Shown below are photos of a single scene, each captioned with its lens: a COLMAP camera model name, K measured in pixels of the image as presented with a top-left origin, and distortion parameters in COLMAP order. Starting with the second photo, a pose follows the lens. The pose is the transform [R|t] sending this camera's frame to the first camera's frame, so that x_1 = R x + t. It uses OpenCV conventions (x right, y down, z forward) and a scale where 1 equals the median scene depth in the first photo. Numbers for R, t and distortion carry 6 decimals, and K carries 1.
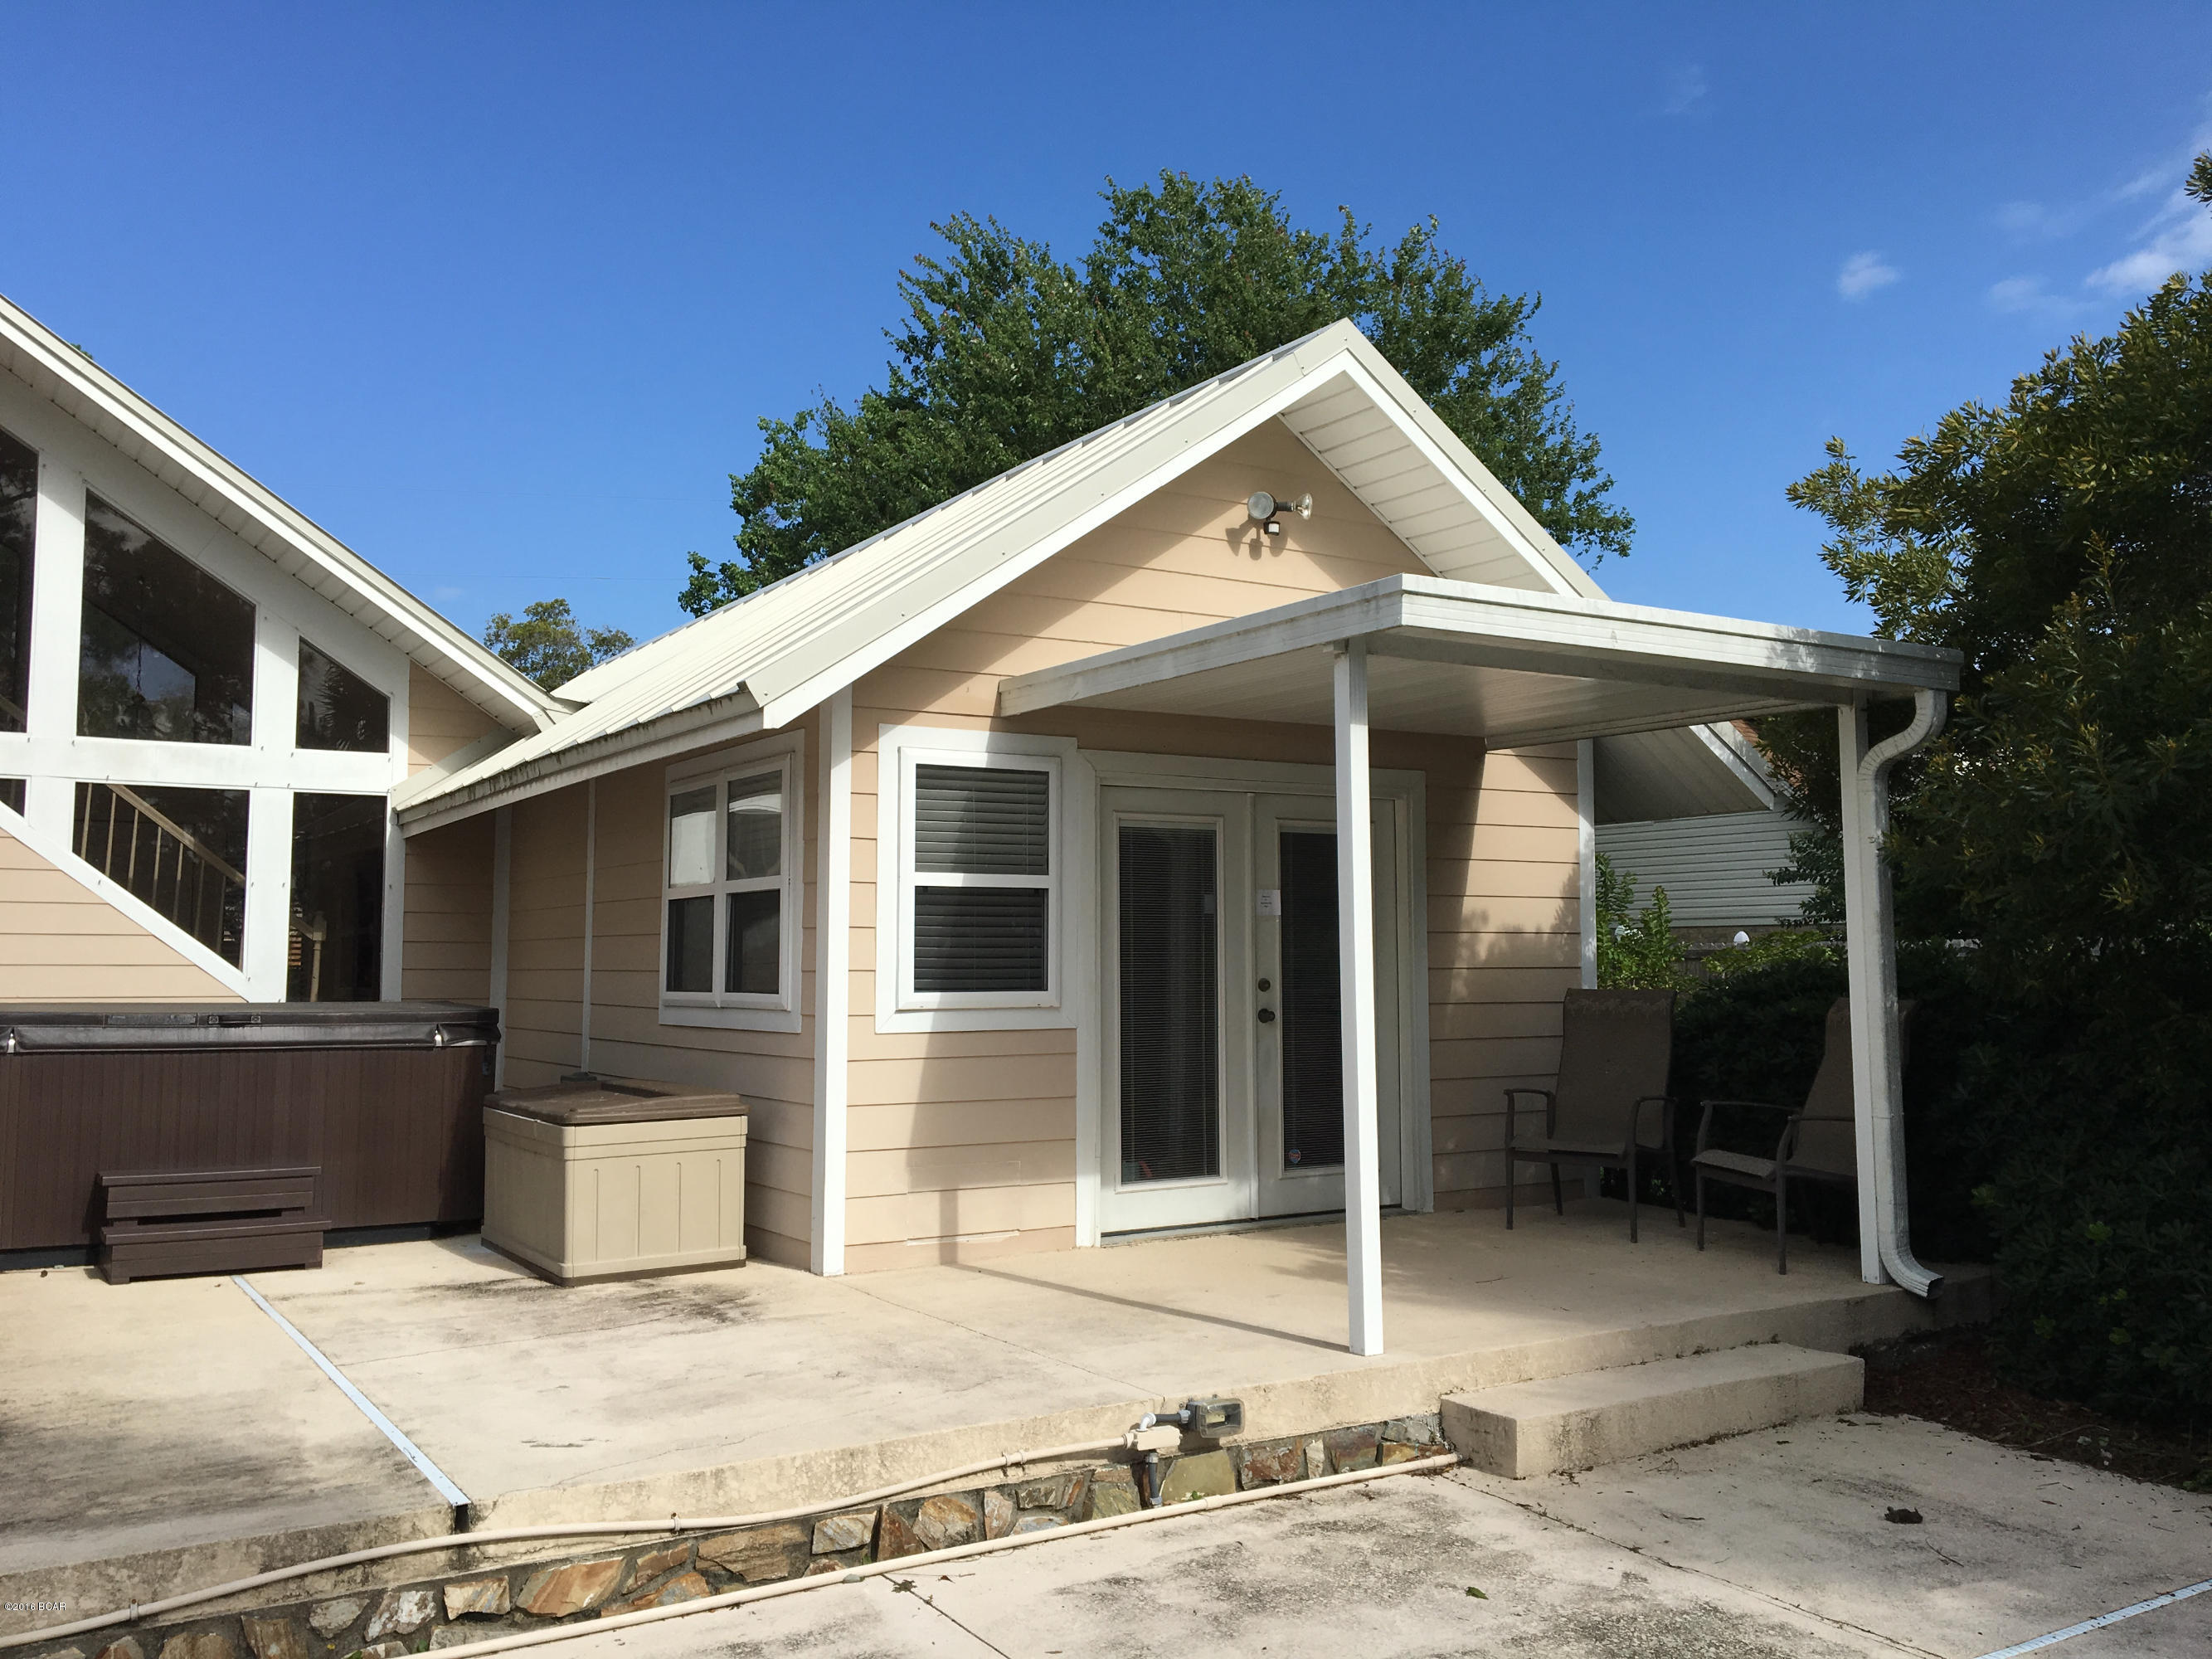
lens RADIAL K [[1856.7, 0, 1106.0], [0, 1856.7, 829.5], [0, 0, 1]] dist [0.153688, -0.251484]
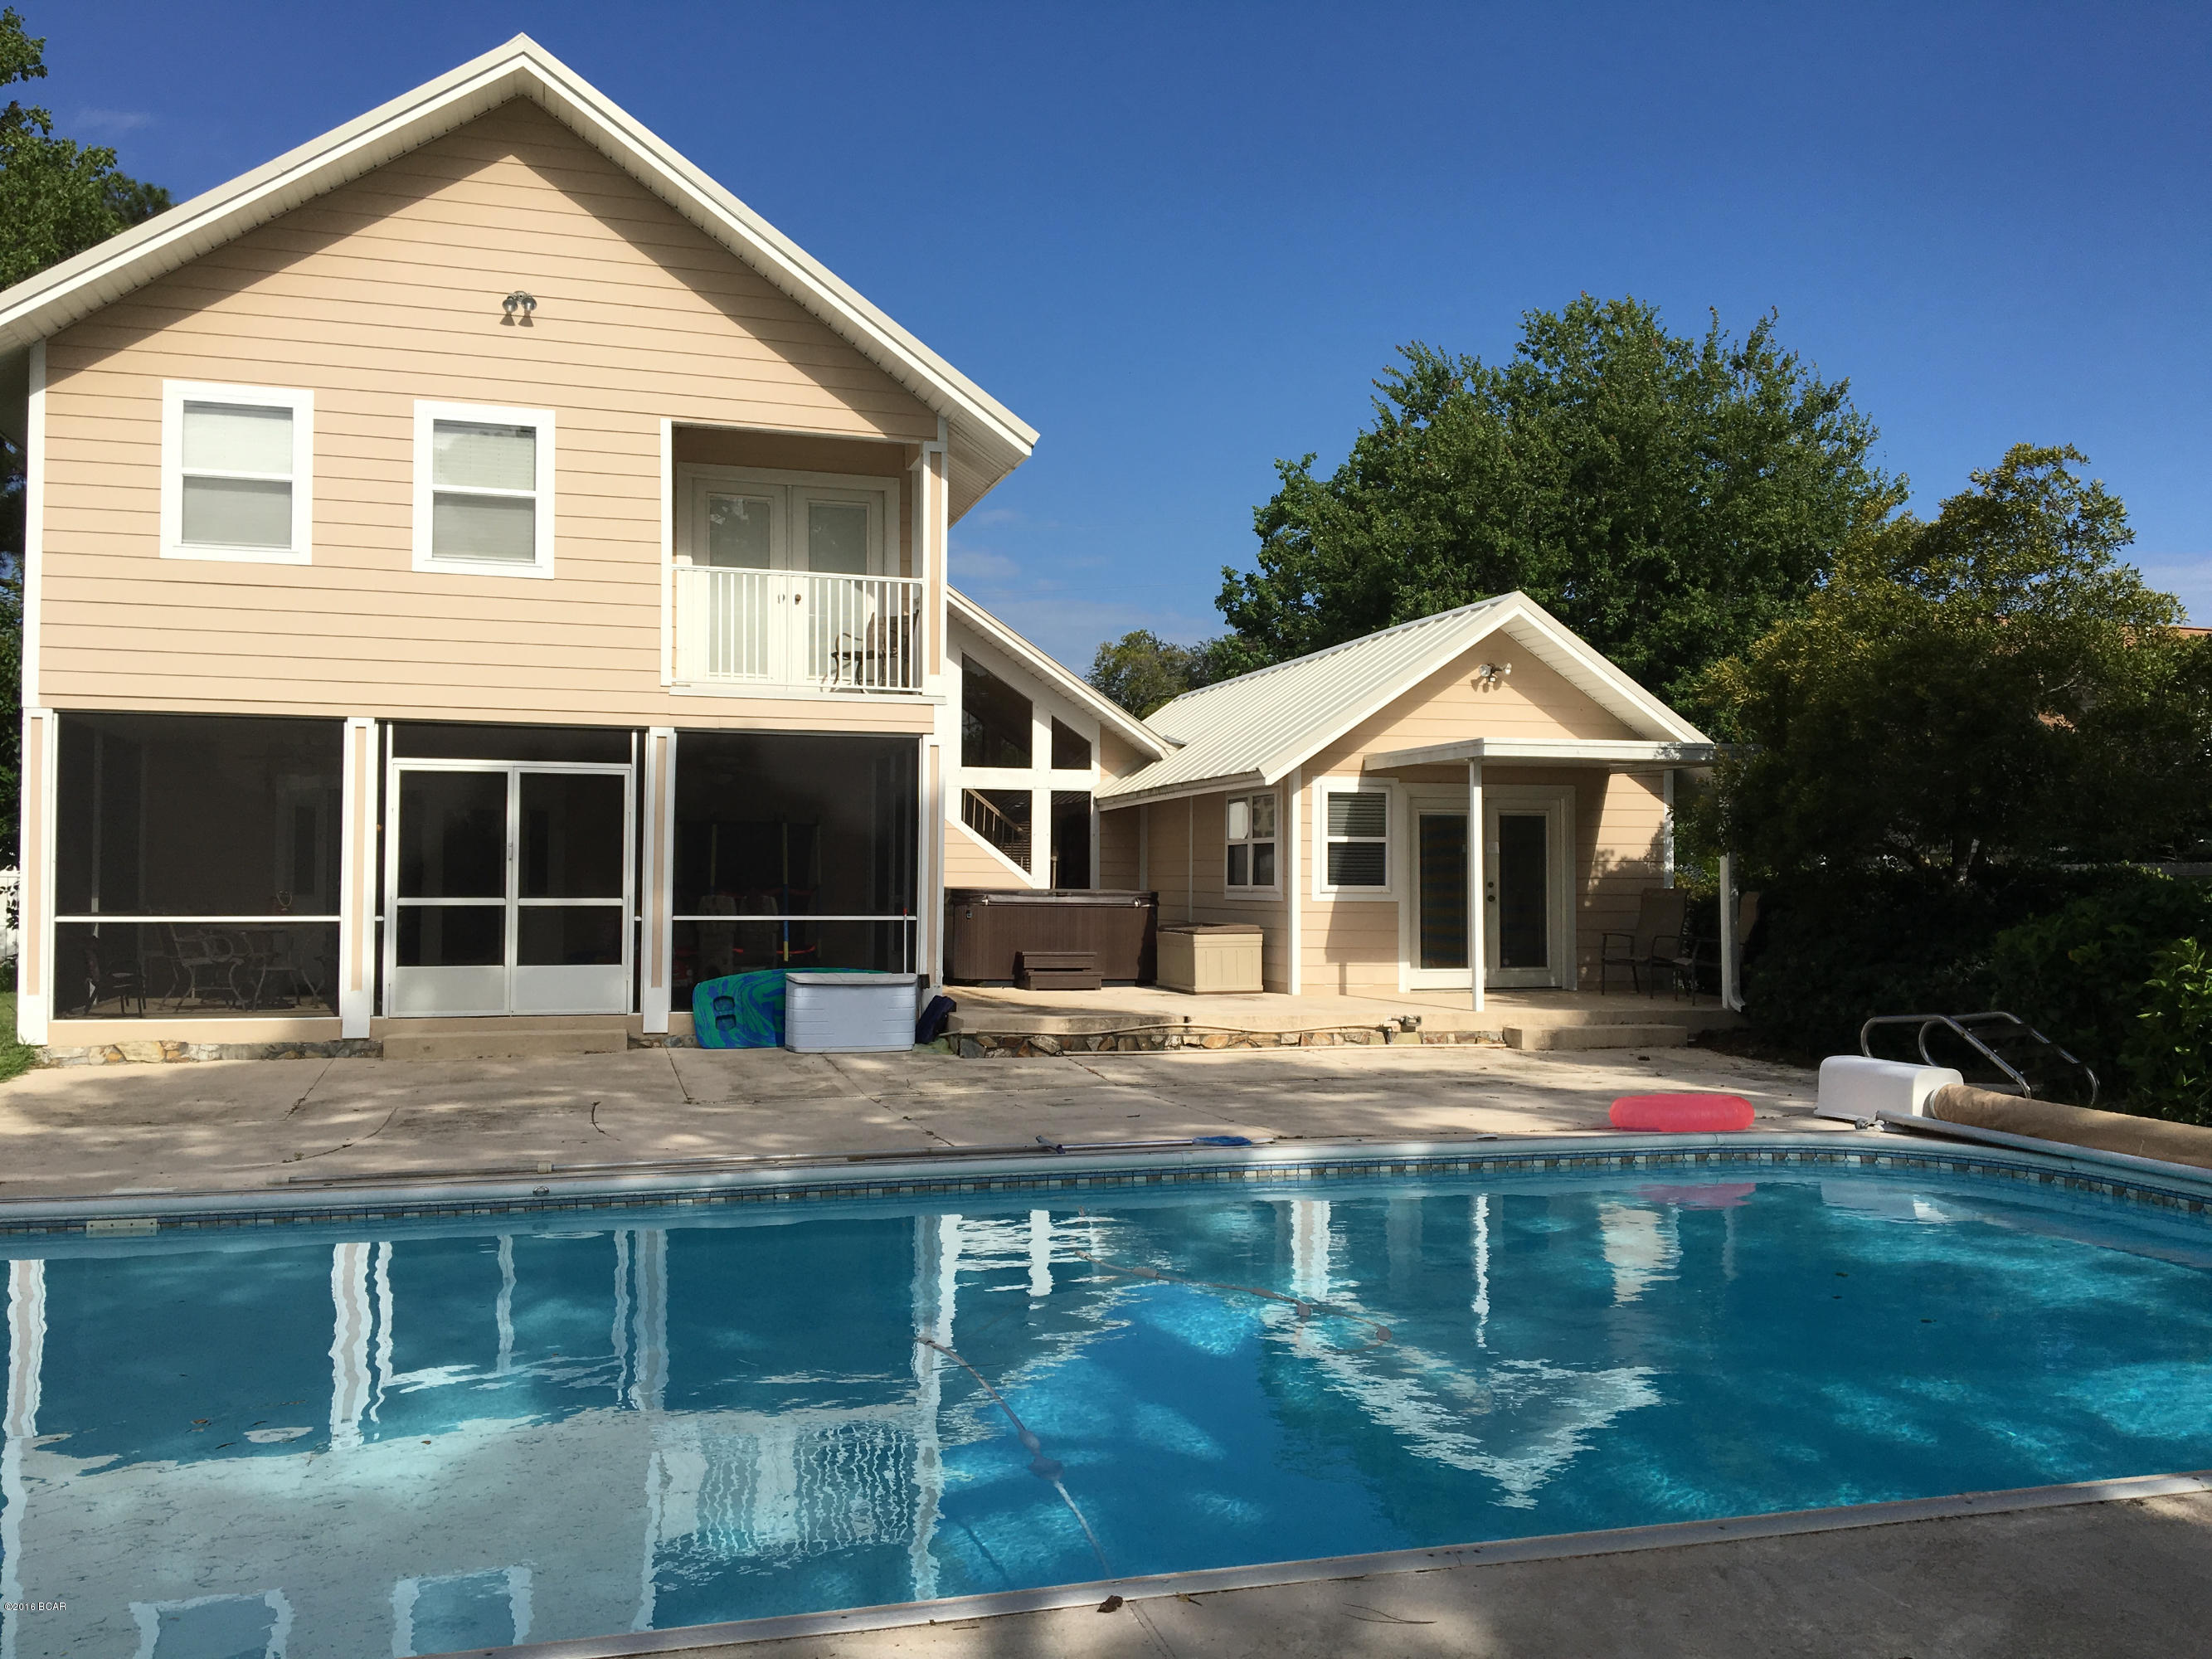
lens RADIAL K [[1856.7, 0, 1106.0], [0, 1856.7, 829.5], [0, 0, 1]] dist [0.153688, -0.251484]
pose [[0.961508, -0.002003, -0.274771, 0.268296], [0.014428, 0.998962, 0.043206, -0.088979], [0.274399, -0.045507, 0.960538, -1.325703]]
